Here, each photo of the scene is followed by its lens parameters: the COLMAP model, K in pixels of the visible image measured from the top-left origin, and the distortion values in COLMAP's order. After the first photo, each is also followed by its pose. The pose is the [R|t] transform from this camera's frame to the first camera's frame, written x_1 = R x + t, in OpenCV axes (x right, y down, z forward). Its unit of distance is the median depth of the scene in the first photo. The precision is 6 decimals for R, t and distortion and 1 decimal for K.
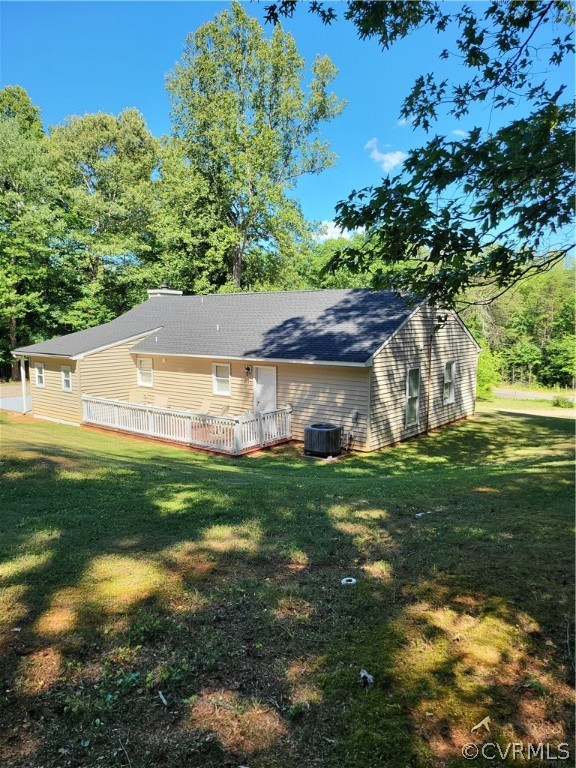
lens RADIAL K [[540.8, 0, 287.5], [0, 540.8, 384.0], [0, 0, 1]] dist [0.027442, -0.004788]
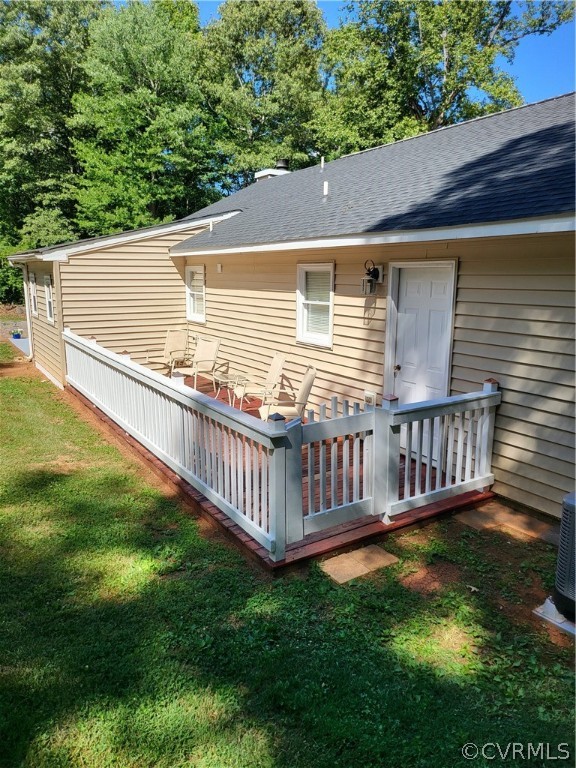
lens RADIAL K [[540.8, 0, 289.4], [0, 540.8, 384.9], [0, 0, 1]] dist [0.027442, -0.004788]
pose [[0.944779, 0.067377, -0.320707, -0.002838], [-0.038748, 0.994739, 0.094835, 0.005323], [0.325409, -0.077171, 0.942419, 0.234199]]
